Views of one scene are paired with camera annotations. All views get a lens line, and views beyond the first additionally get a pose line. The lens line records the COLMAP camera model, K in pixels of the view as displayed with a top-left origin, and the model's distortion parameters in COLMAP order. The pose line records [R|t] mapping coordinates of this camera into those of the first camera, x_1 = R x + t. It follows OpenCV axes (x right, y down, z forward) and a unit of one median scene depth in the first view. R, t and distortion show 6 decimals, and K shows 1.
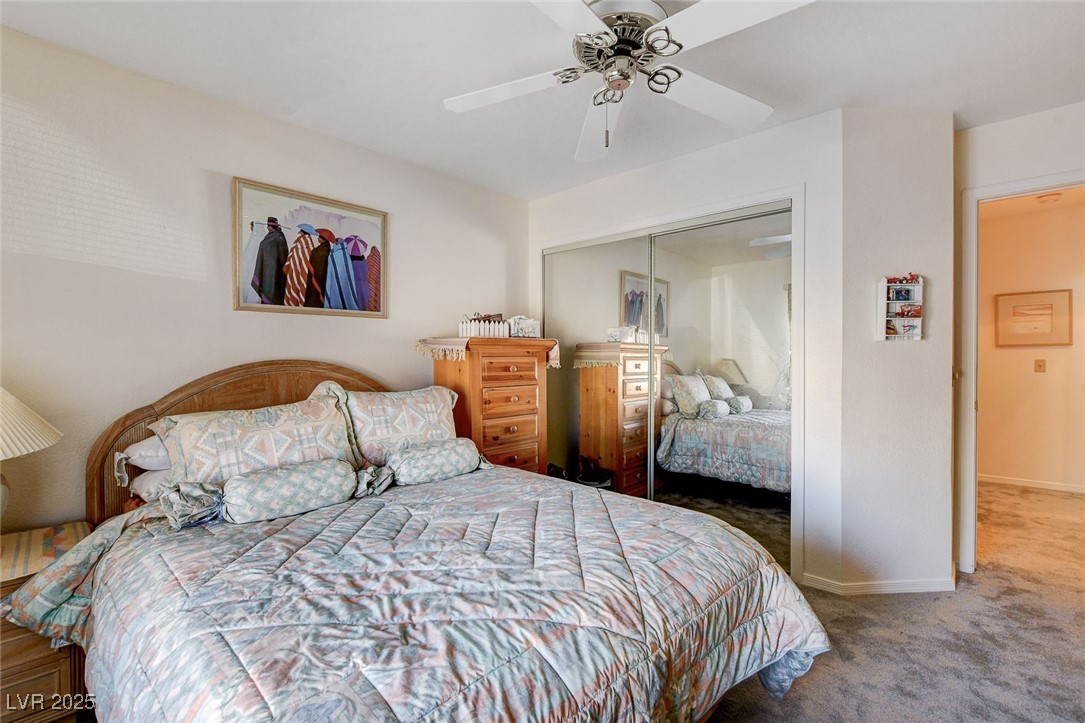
lens RADIAL K [[480.8, 0, 542.3], [0, 480.8, 360.1], [0, 0, 1]] dist [-0.013247, 0.001219]
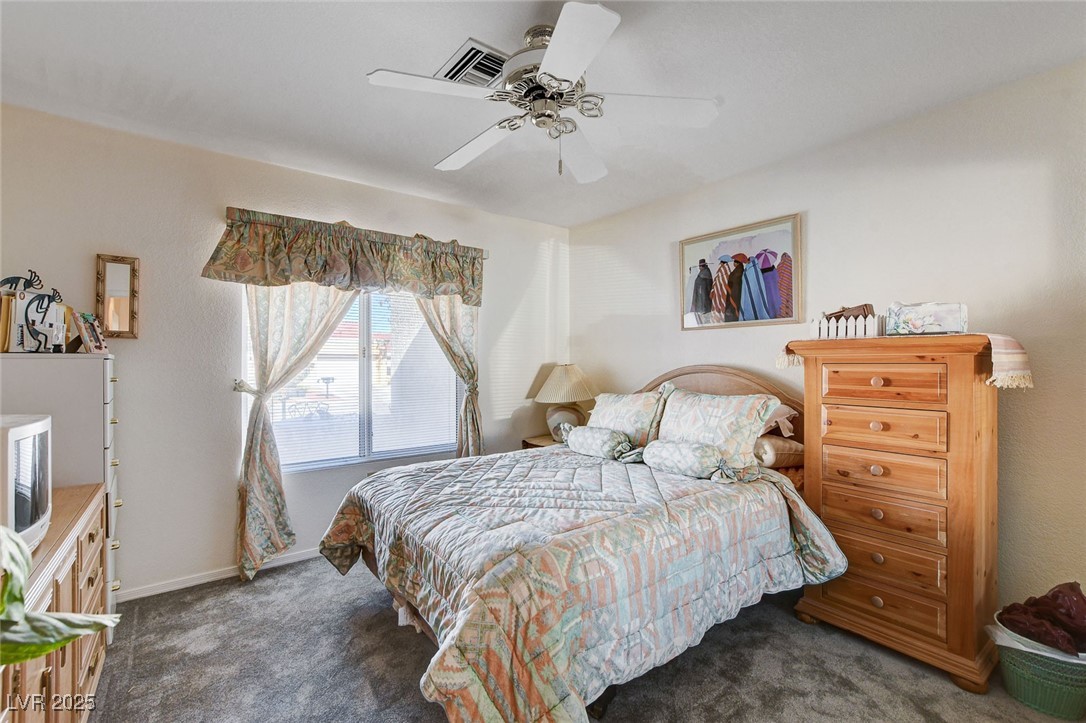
lens RADIAL K [[481.2, 0, 543.4], [0, 481.2, 357.5], [0, 0, 1]] dist [-0.013247, 0.001219]
pose [[-0.163236, -0.004735, -0.986576, 0.750109], [-0.008971, 0.999954, -0.003315, -0.011301], [0.986546, 0.008310, -0.163271, 0.695496]]
